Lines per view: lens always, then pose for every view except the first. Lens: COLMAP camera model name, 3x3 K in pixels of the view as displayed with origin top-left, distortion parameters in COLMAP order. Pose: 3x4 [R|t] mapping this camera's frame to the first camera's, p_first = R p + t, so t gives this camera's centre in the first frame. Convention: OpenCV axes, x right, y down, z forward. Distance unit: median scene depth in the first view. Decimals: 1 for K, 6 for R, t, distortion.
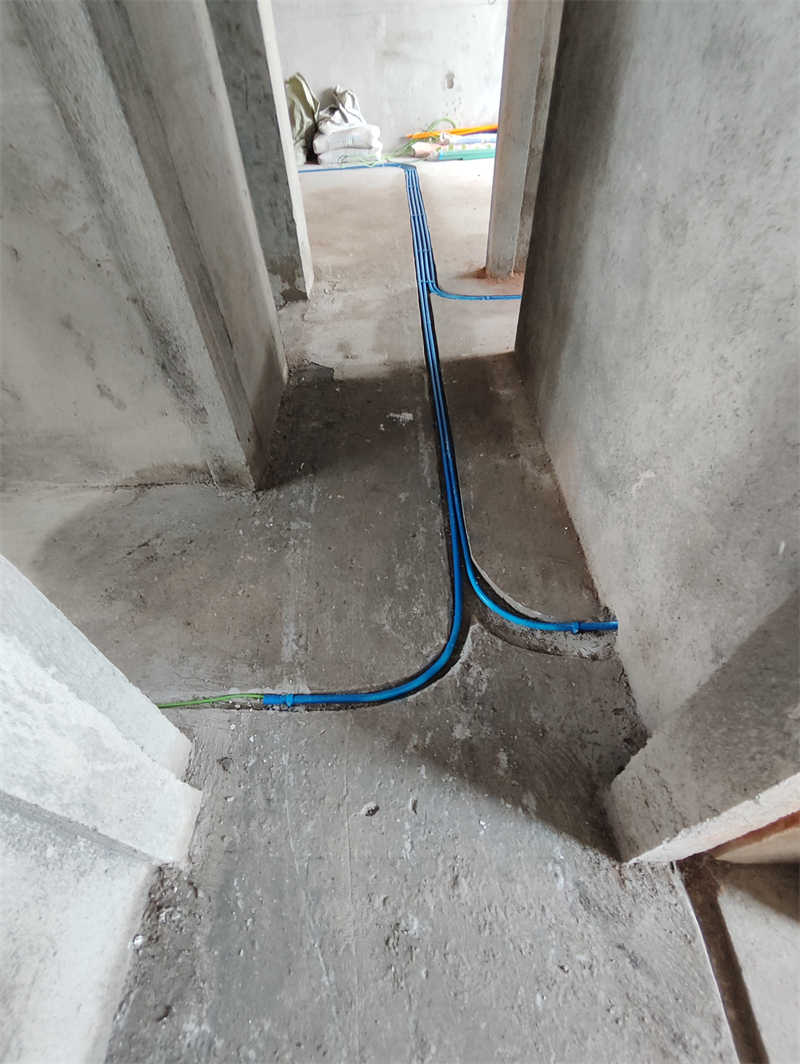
lens RADIAL K [[484.4, 0, 382.9], [0, 484.4, 534.1], [0, 0, 1]] dist [-0.004613, 0.007701]
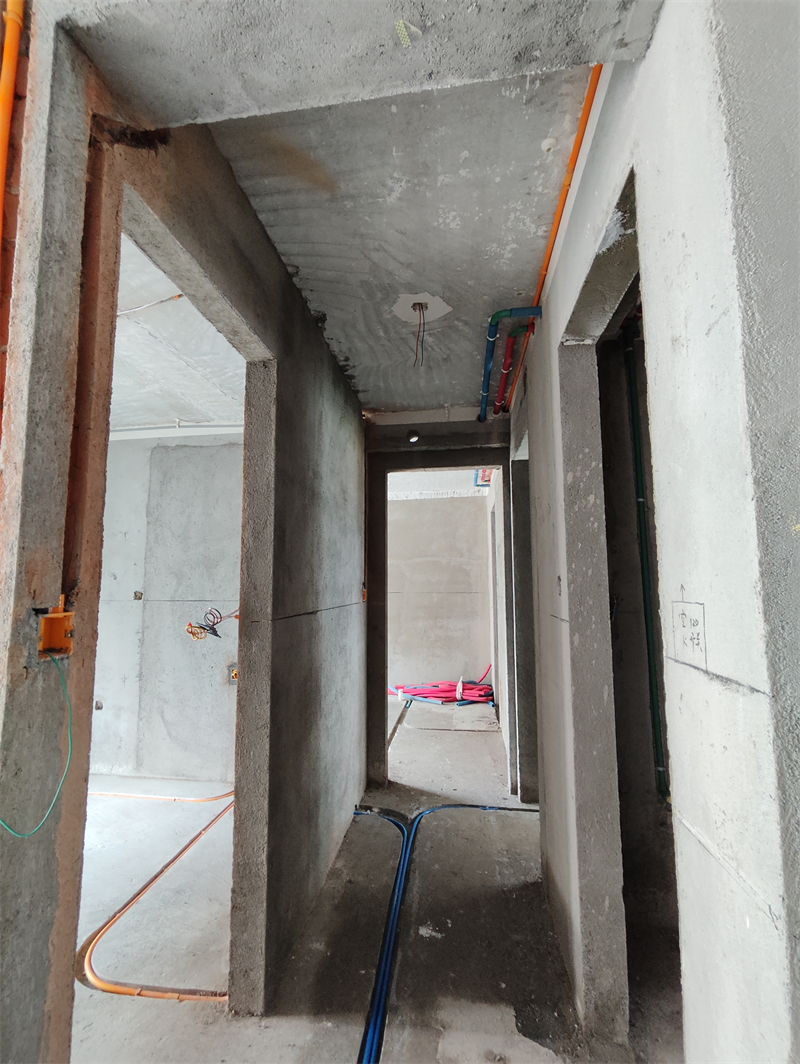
lens RADIAL K [[488.0, 0, 395.6], [0, 488.0, 537.8], [0, 0, 1]] dist [0.005050, 0.000219]
pose [[-0.990031, 0.078716, 0.116803, -0.087020], [0.137017, 0.730394, 0.669142, -1.773662], [-0.032640, 0.678475, -0.733898, 1.368878]]
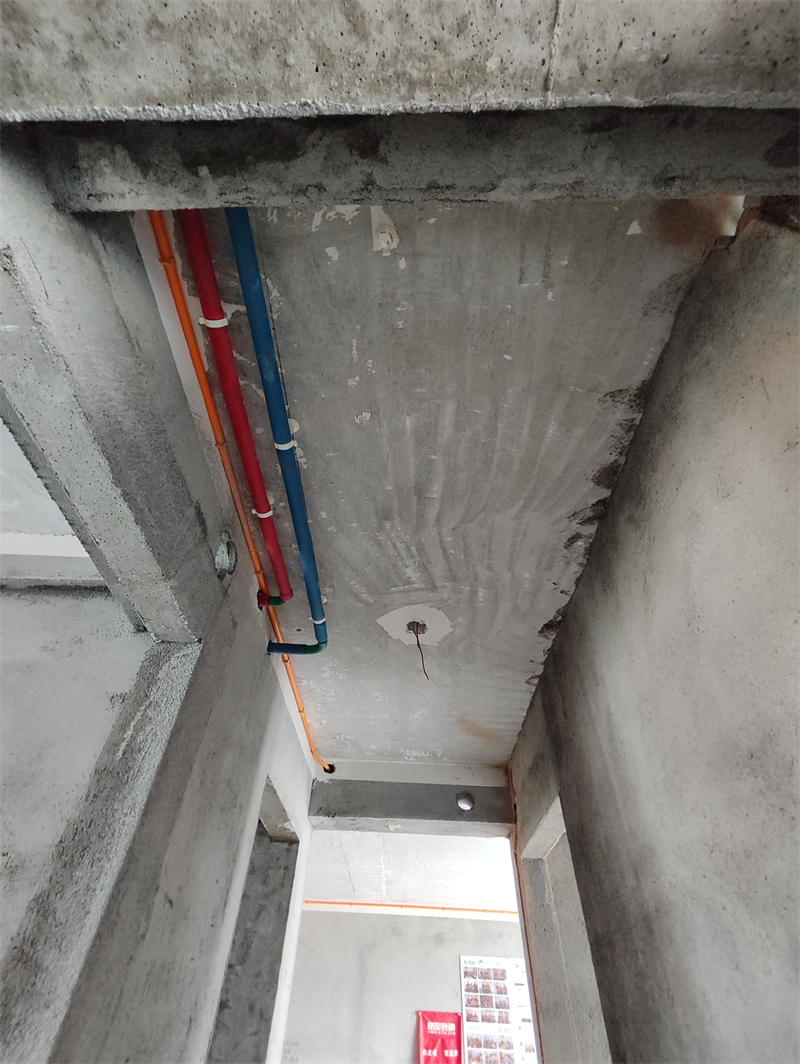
lens RADIAL K [[484.4, 0, 382.9], [0, 484.4, 534.1], [0, 0, 1]] dist [-0.004613, 0.007701]
pose [[0.994065, 0.061016, -0.090061, -0.038172], [-0.084676, -0.085727, -0.992714, -0.297509], [-0.068292, 0.994449, -0.080051, -0.114129]]
